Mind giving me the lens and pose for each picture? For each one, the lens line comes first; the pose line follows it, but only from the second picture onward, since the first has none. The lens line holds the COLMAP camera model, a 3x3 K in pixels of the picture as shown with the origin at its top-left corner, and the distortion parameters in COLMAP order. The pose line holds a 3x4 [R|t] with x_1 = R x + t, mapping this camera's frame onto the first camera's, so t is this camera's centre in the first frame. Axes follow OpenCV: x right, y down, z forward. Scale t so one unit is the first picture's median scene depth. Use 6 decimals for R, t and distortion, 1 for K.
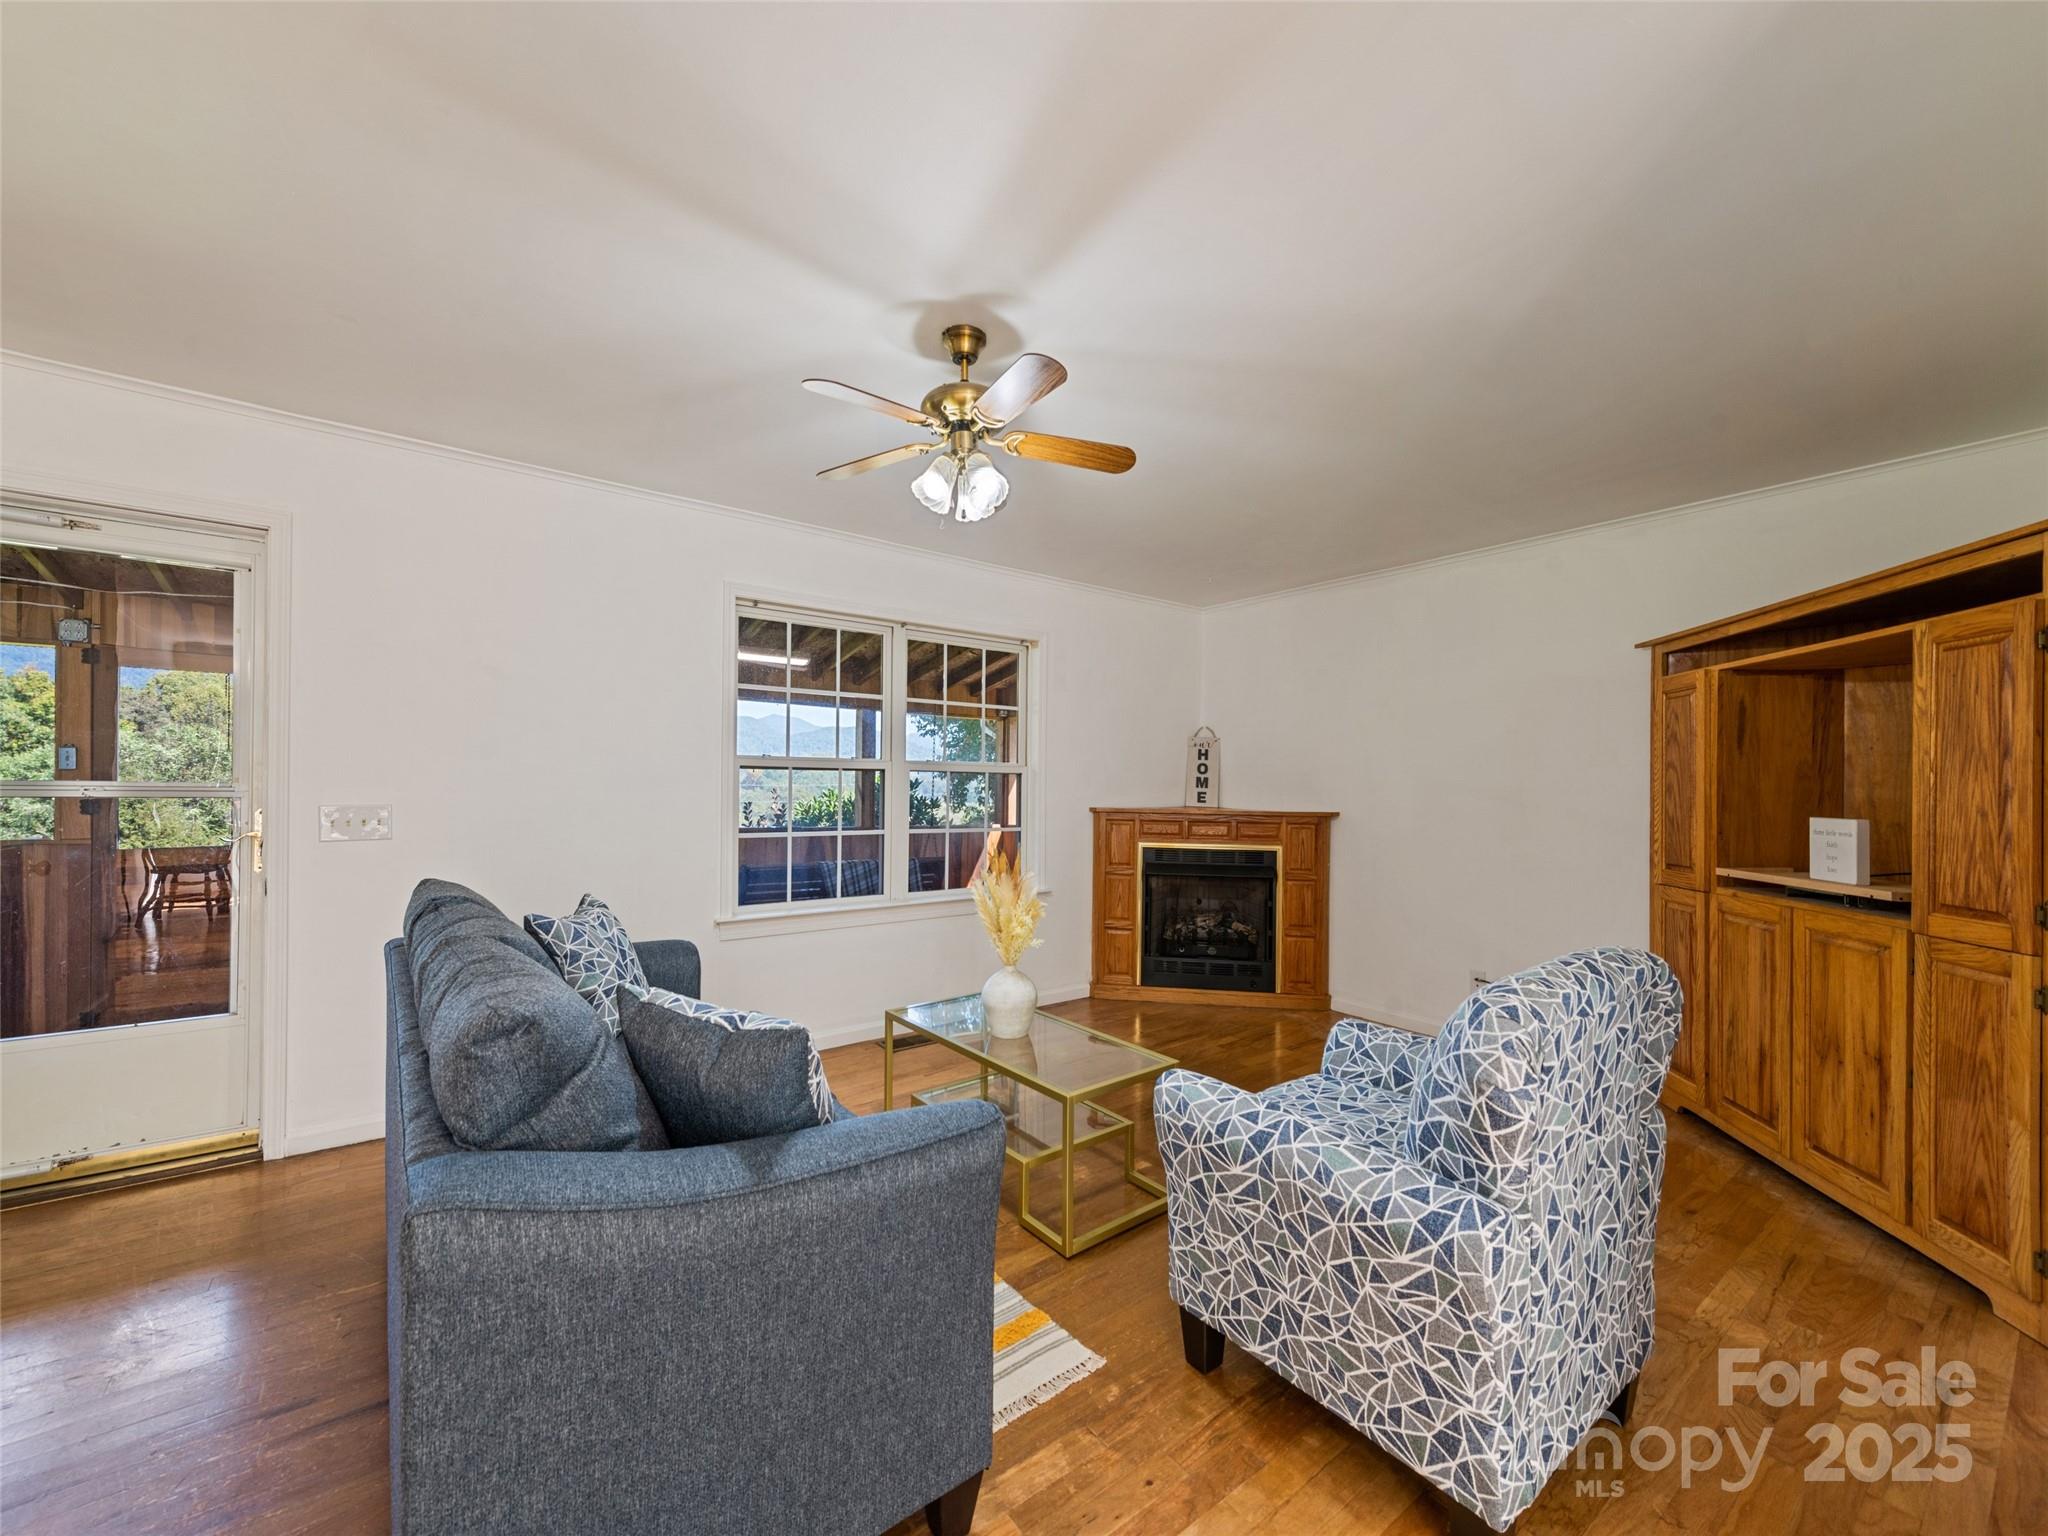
lens RADIAL K [[818.0, 0, 1017.8], [0, 818.0, 782.8], [0, 0, 1]] dist [0.002907, 0.000251]
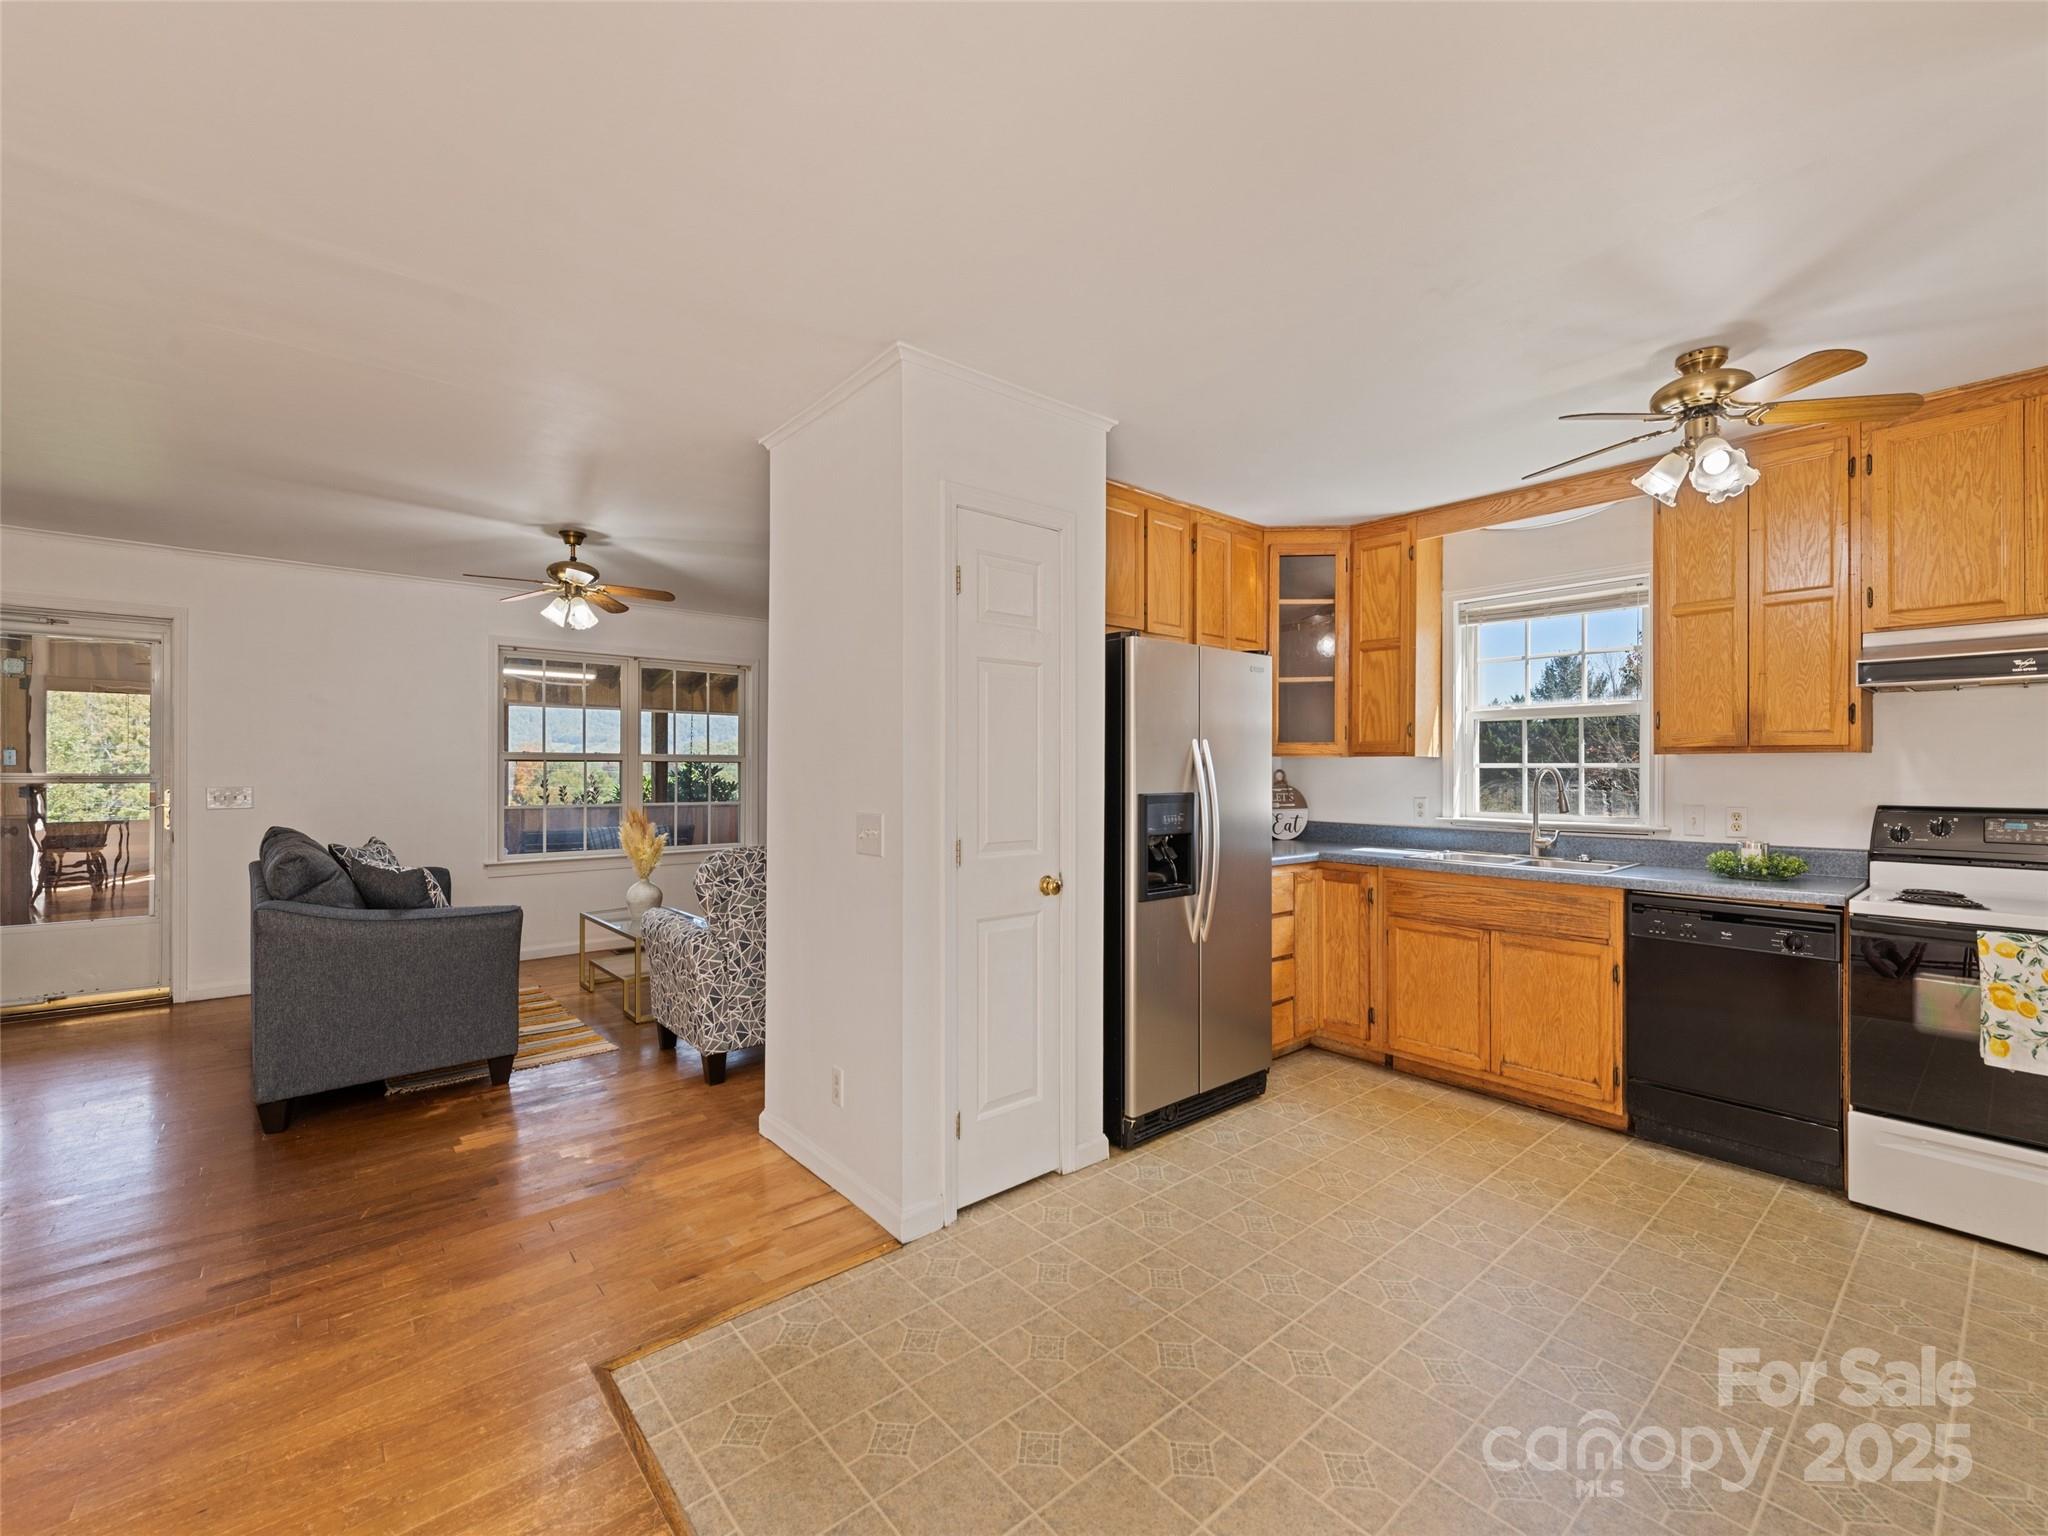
lens RADIAL K [[861.3, 0, 1024.0], [0, 861.3, 768.0], [0, 0, 1]] dist [0.002558, -0.000601]
pose [[0.997324, -0.007958, 0.072679, 0.649600], [0.007818, 0.999967, 0.002210, -0.001495], [-0.072694, -0.001636, 0.997353, -0.833573]]
